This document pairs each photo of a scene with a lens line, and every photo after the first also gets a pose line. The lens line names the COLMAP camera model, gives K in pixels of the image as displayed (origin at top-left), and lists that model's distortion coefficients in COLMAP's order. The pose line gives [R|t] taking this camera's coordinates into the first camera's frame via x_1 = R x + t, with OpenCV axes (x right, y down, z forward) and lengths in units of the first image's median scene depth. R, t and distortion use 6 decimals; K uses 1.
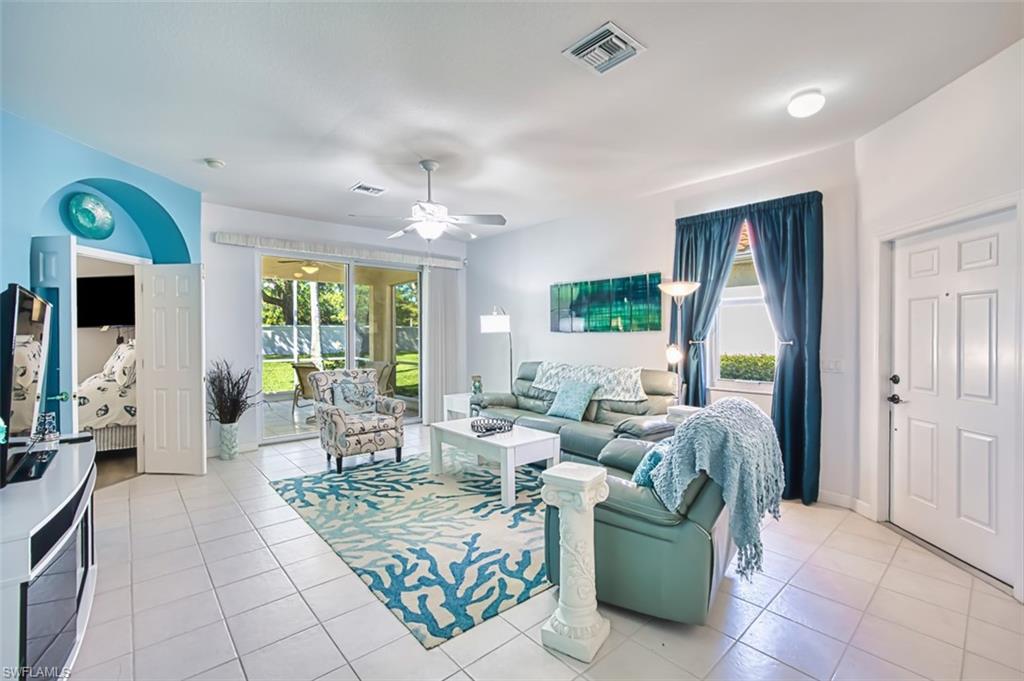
lens RADIAL K [[460.8, 0, 507.5], [0, 460.8, 340.4], [0, 0, 1]] dist [-0.002750, -0.000124]
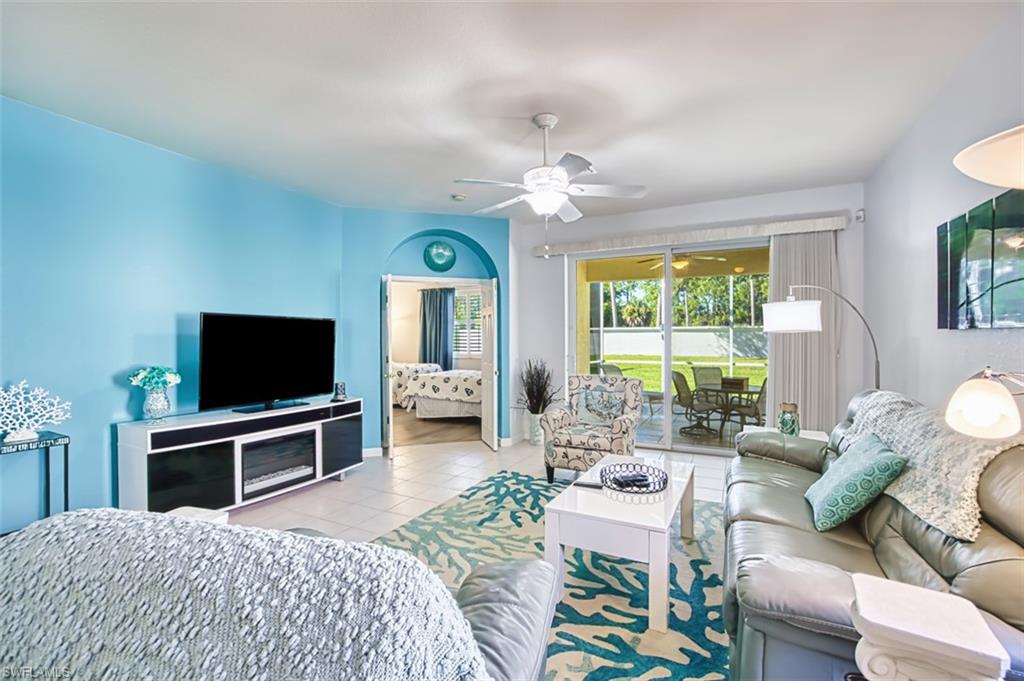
lens RADIAL K [[460.8, 0, 507.5], [0, 460.8, 340.4], [0, 0, 1]] dist [-0.002750, -0.000124]
pose [[0.353459, 0.007854, -0.935417, 0.536829], [-0.011163, 0.999929, 0.004178, -0.006803], [0.935383, 0.008966, 0.353522, 0.648259]]
